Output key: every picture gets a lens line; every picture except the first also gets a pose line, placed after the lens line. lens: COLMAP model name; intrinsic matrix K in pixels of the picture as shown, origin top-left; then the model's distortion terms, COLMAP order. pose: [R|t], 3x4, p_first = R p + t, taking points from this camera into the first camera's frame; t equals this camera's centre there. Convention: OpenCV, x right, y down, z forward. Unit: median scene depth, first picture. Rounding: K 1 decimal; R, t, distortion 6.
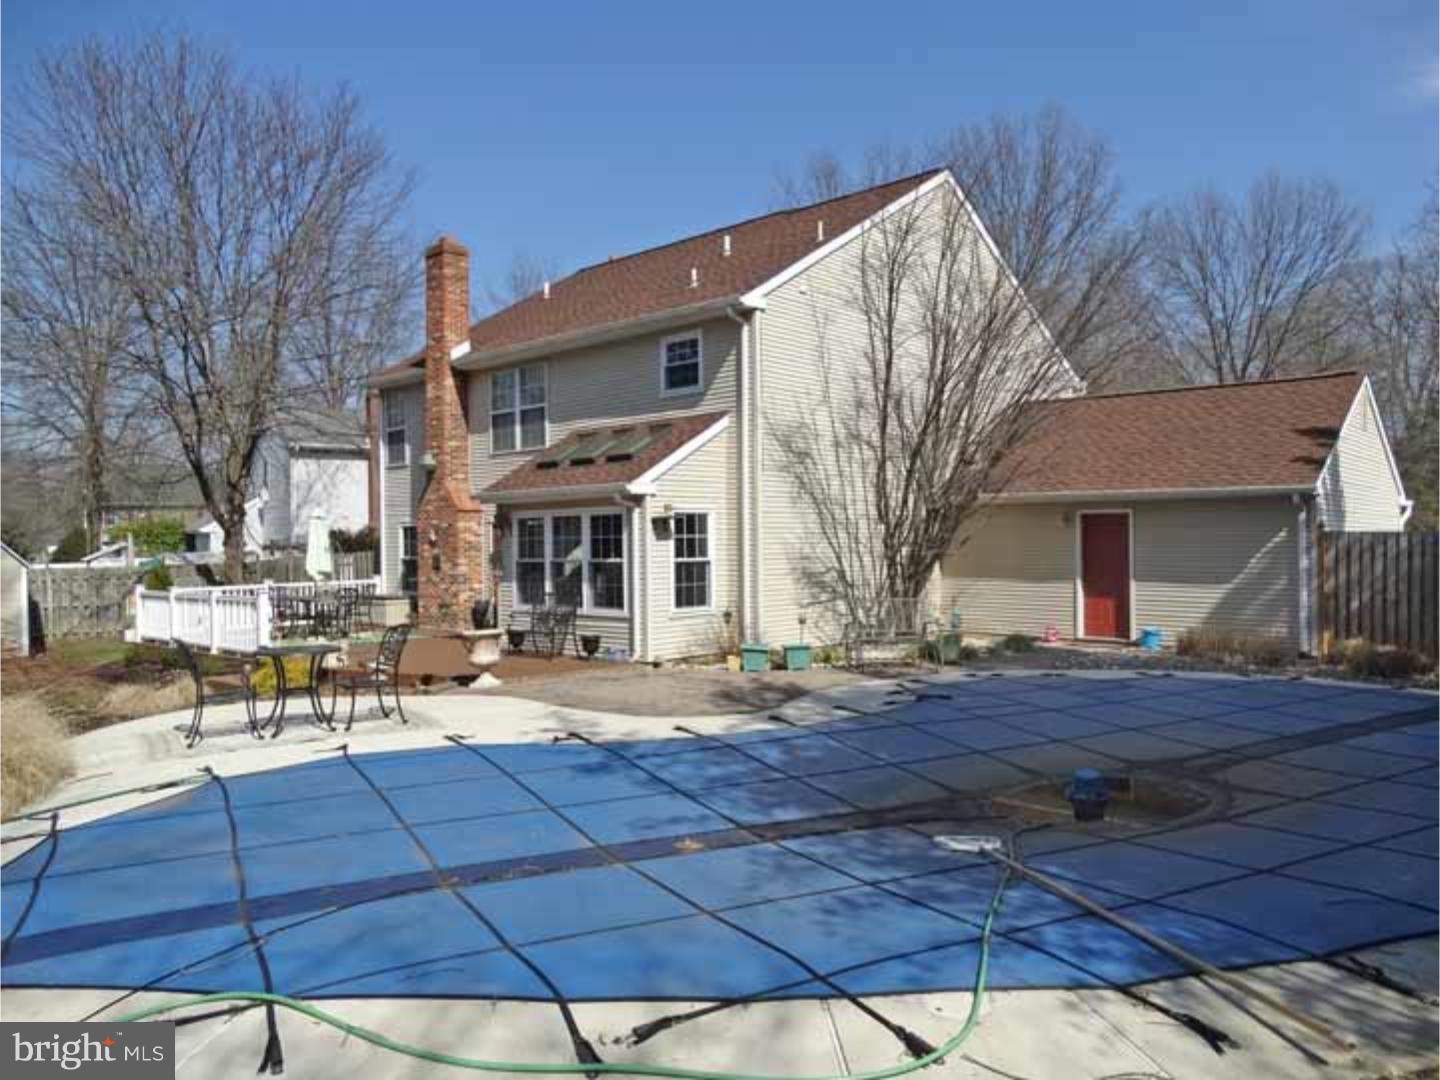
lens RADIAL K [[1045.2, 0, 715.3], [0, 1045.2, 549.7], [0, 0, 1]] dist [0.012336, -0.011481]
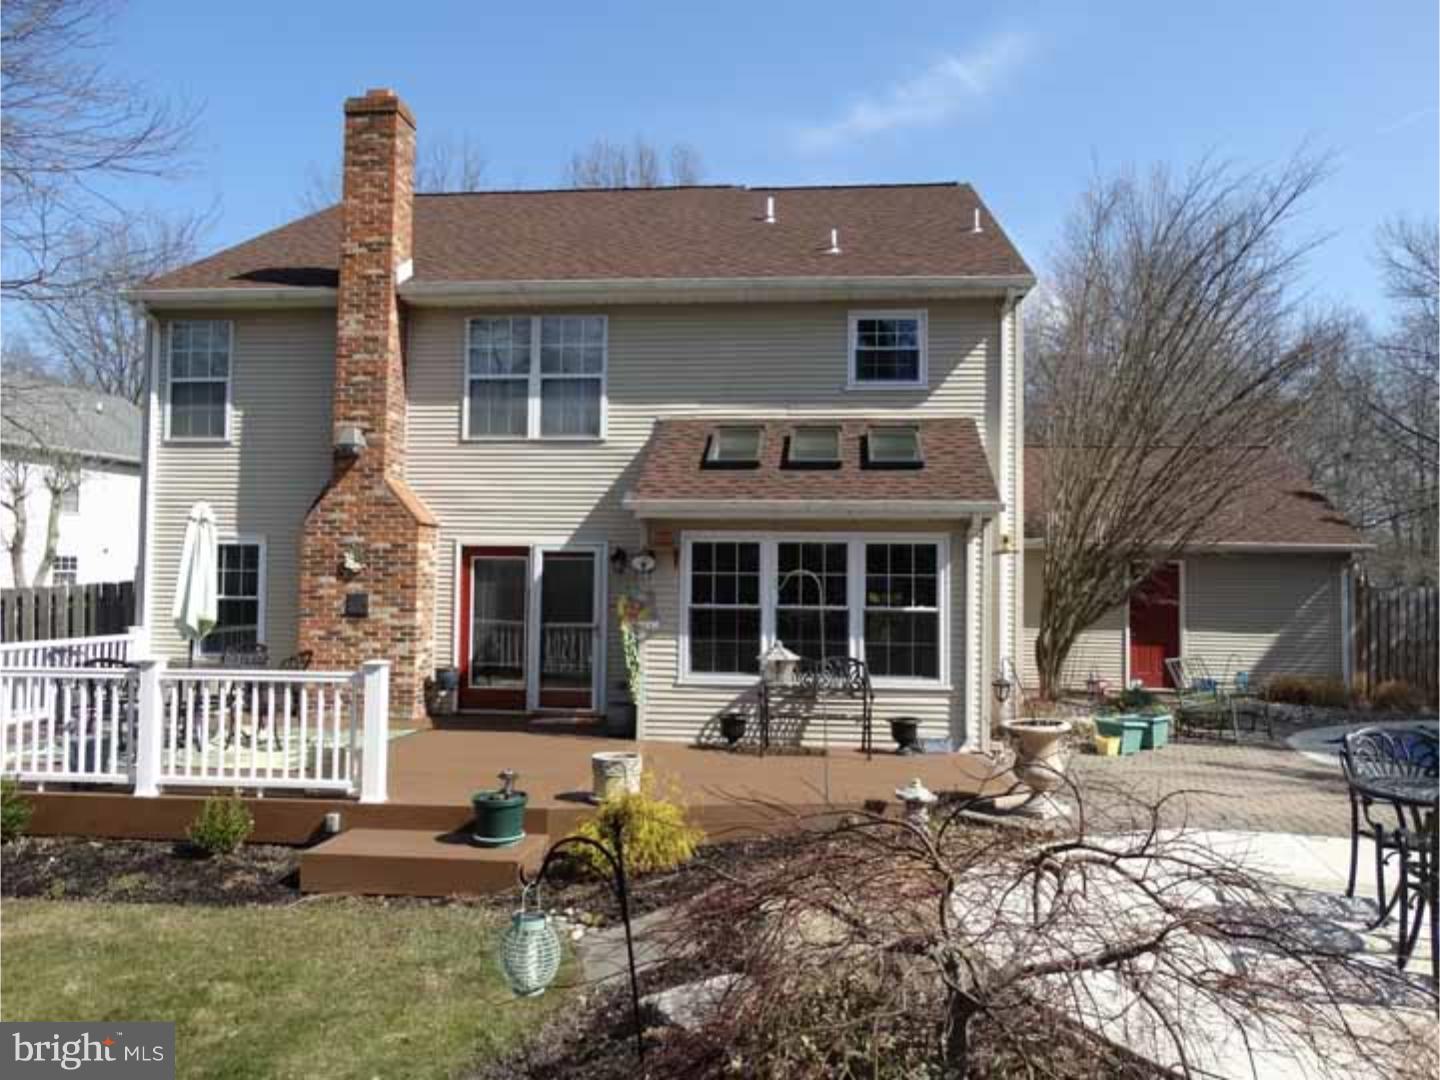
lens RADIAL K [[1045.2, 0, 720.1], [0, 1045.2, 532.9], [0, 0, 1]] dist [0.012336, -0.011481]
pose [[0.787357, 0.048838, 0.614560, -0.501342], [-0.016635, 0.998177, -0.058011, 0.001489], [-0.616273, 0.035452, 0.786734, 0.409673]]
